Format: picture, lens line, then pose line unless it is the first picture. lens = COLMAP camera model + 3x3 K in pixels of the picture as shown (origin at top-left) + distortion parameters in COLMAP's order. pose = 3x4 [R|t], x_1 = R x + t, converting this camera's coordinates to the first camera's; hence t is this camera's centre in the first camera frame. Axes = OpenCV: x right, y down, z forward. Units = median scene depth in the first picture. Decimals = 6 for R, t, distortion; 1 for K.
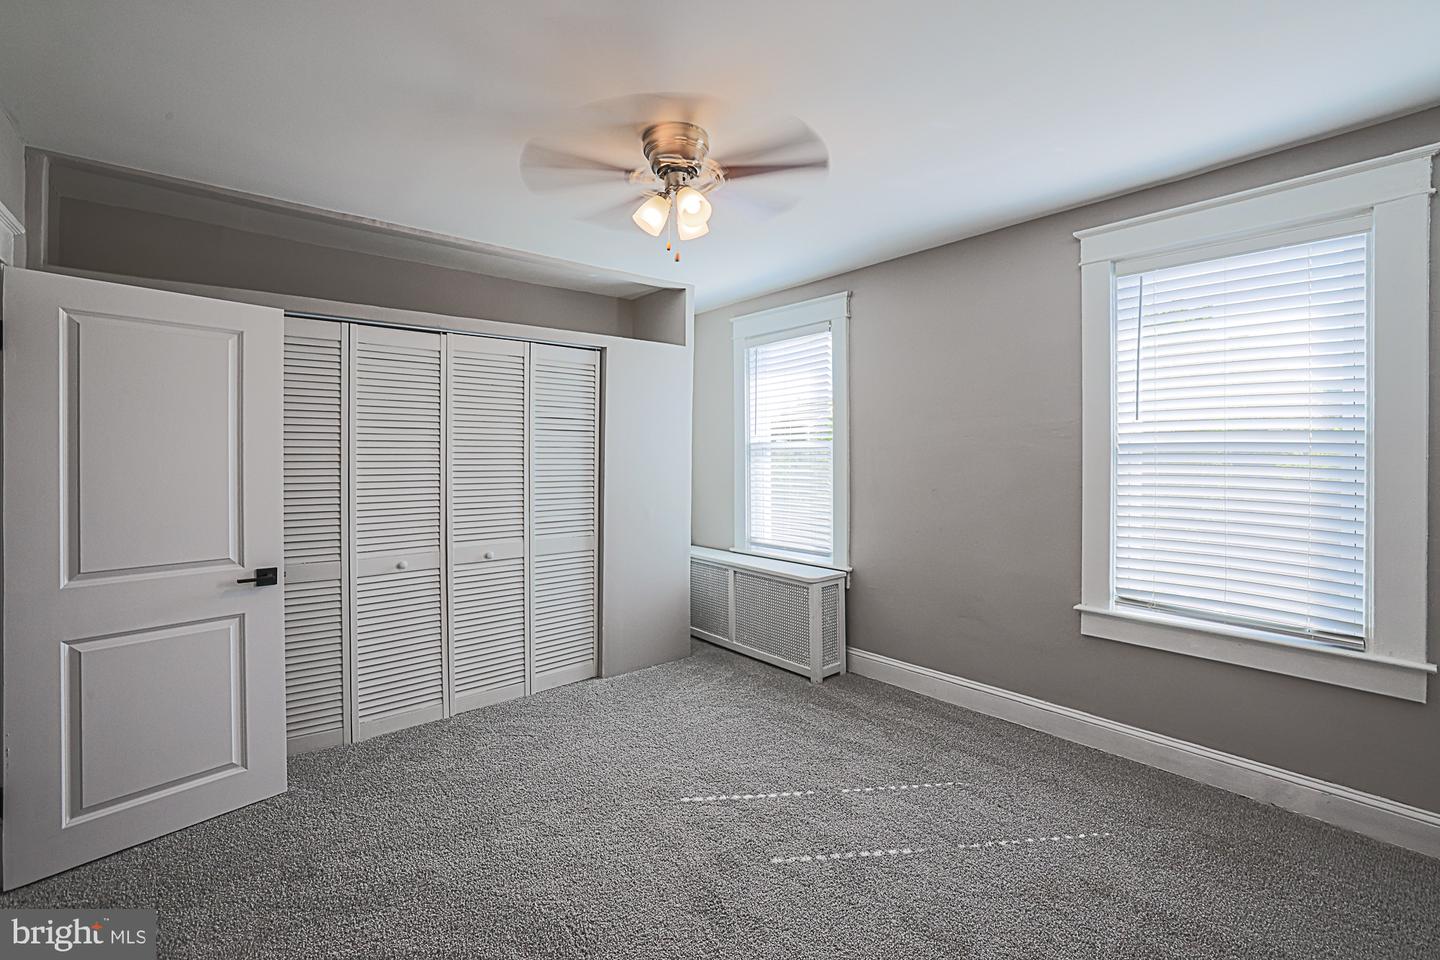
lens RADIAL K [[637.4, 0, 745.1], [0, 637.4, 464.9], [0, 0, 1]] dist [-0.047651, 0.019034]
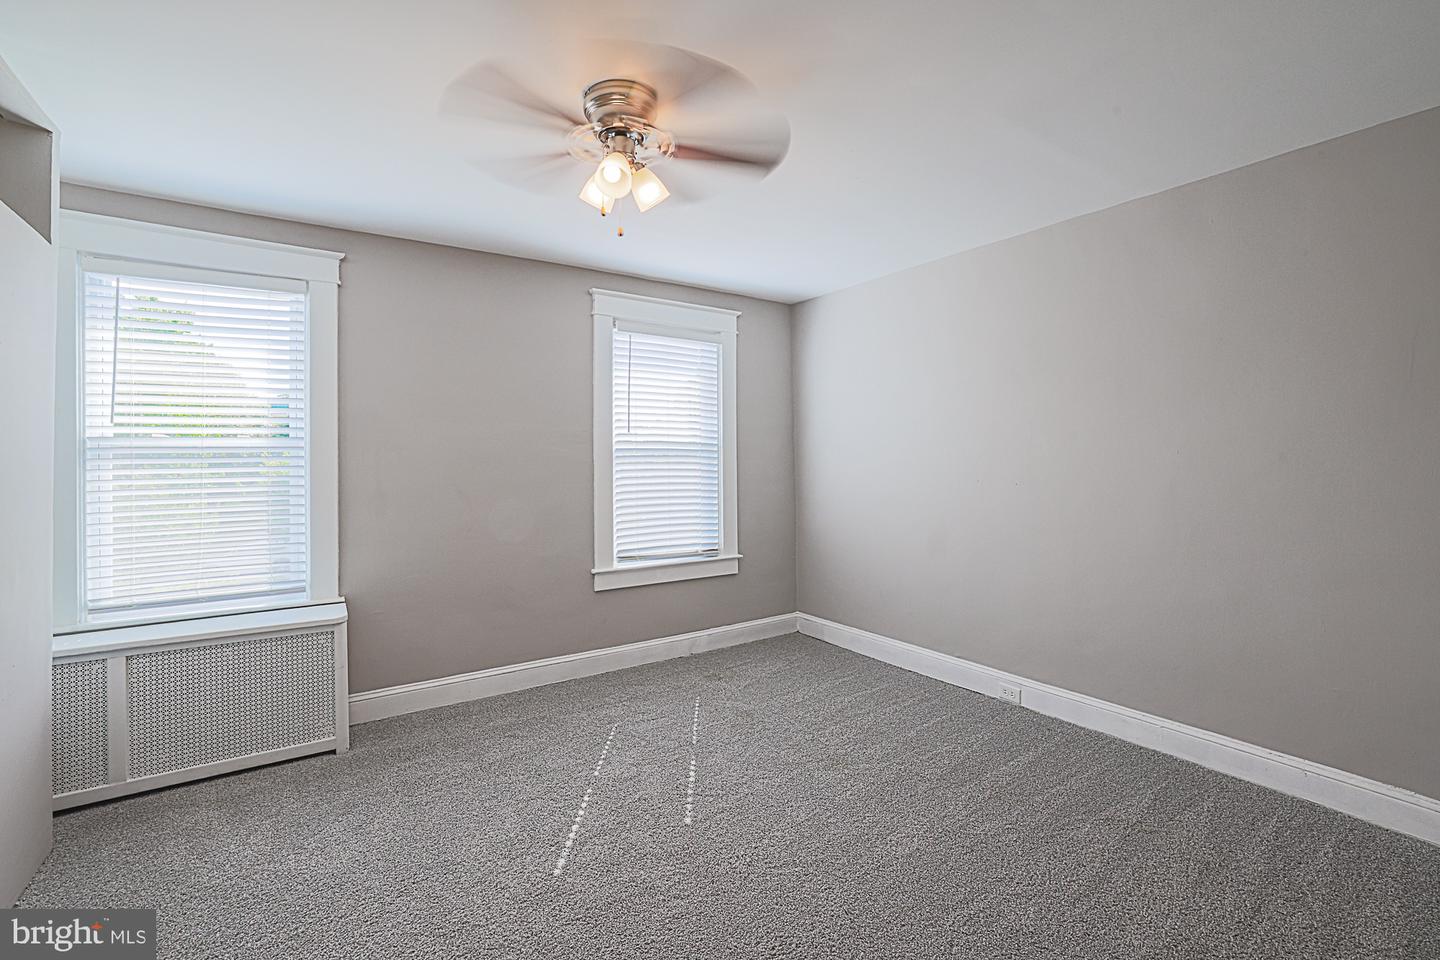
lens RADIAL K [[616.4, 0, 722.1], [0, 616.4, 468.8], [0, 0, 1]] dist [-0.039583, 0.010297]
pose [[0.116816, -0.019223, 0.992968, -0.737134], [0.018902, 0.999675, 0.017129, -0.006809], [-0.992974, 0.016768, 0.117141, 0.591883]]
